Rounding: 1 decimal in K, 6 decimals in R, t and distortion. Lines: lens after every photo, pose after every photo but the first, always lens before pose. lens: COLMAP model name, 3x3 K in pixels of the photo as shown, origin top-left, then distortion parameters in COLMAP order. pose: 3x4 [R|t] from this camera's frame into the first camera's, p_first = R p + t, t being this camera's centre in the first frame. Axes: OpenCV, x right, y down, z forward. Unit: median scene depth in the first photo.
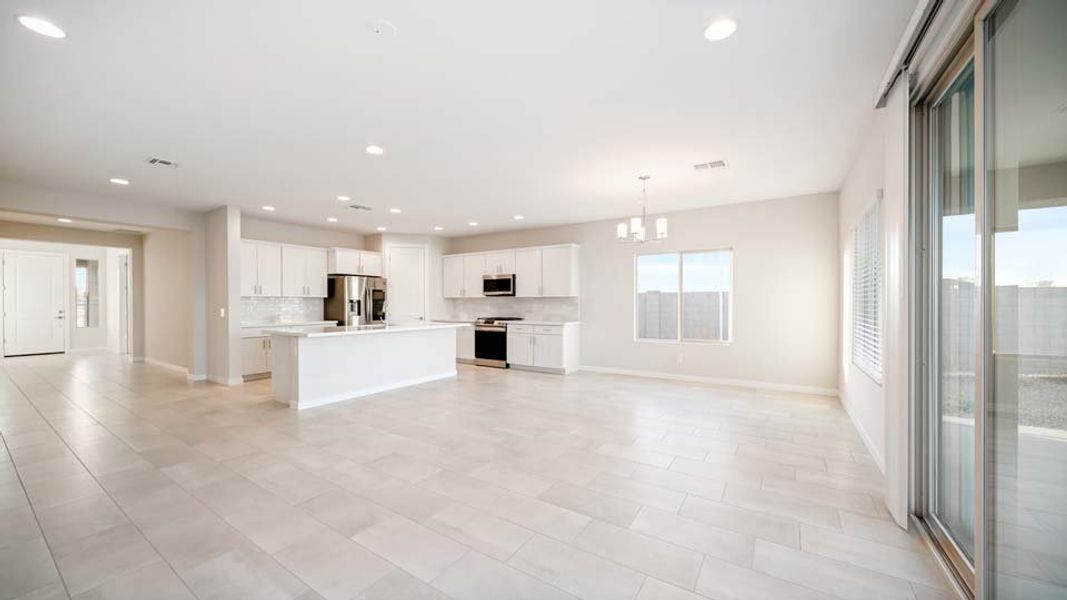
lens RADIAL K [[387.3, 0, 527.5], [0, 387.3, 303.9], [0, 0, 1]] dist [-0.002324, -0.000287]
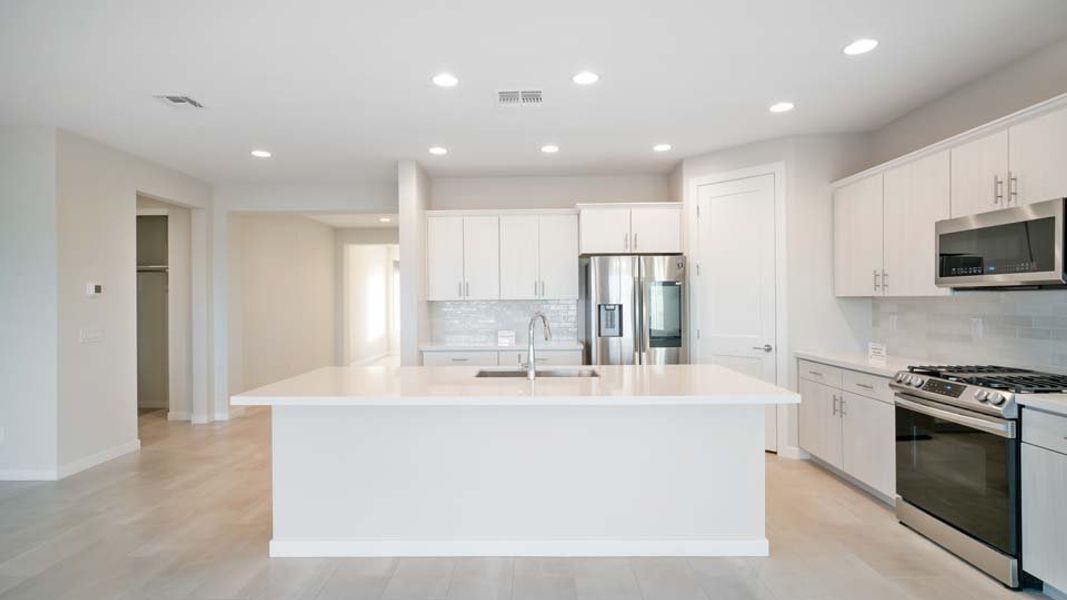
lens RADIAL K [[515.6, 0, 525.7], [0, 515.6, 303.6], [0, 0, 1]] dist [-0.000138, 0.000445]
pose [[0.536166, 0.002628, -0.844108, 0.049527], [0.006139, 0.999957, 0.007013, -0.016317], [0.844090, -0.008942, 0.536127, 0.550533]]
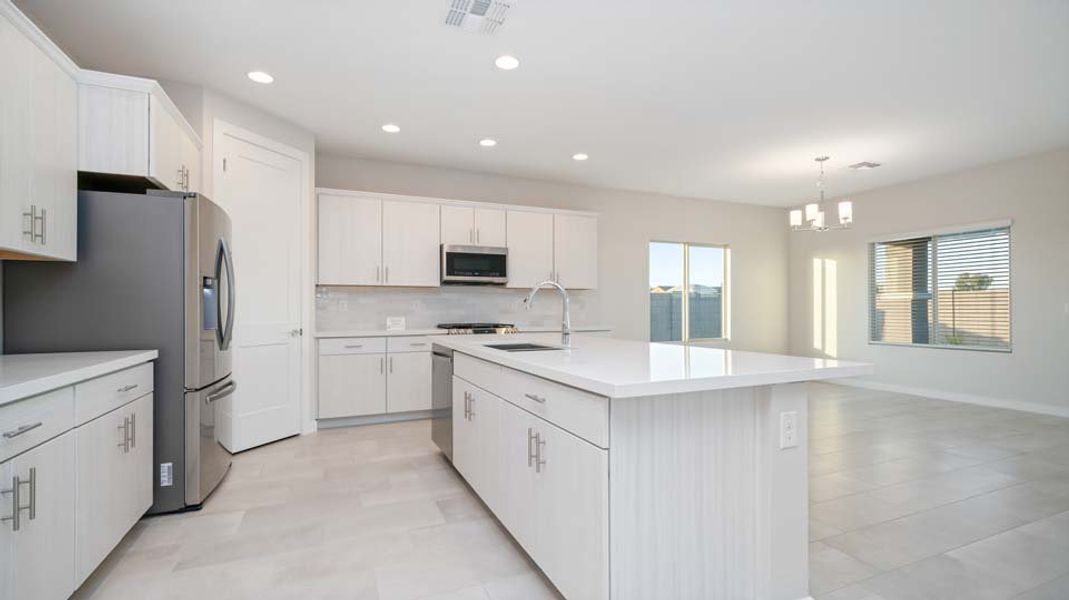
lens RADIAL K [[475.5, 0, 527.9], [0, 475.5, 304.5], [0, 0, 1]] dist [0.000396, -0.000032]
pose [[0.551267, 0.006522, 0.834303, -0.611035], [0.003447, 0.999943, -0.010095, 0.015517], [-0.834322, 0.008440, 0.551214, 0.578999]]
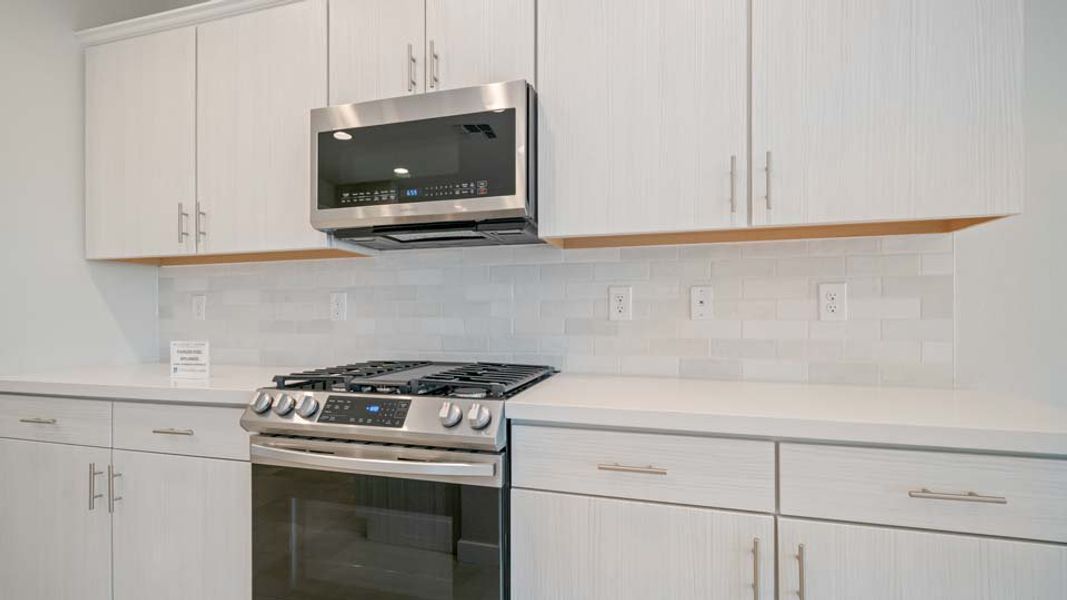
lens RADIAL K [[499.0, 0, 525.4], [0, 499.0, 305.6], [0, 0, 1]] dist [-0.000658, -0.000123]
pose [[0.957723, 0.001985, 0.287685, -0.094180], [0.003307, 0.999834, -0.017908, 0.013883], [-0.287673, 0.018102, 0.957558, 0.808190]]
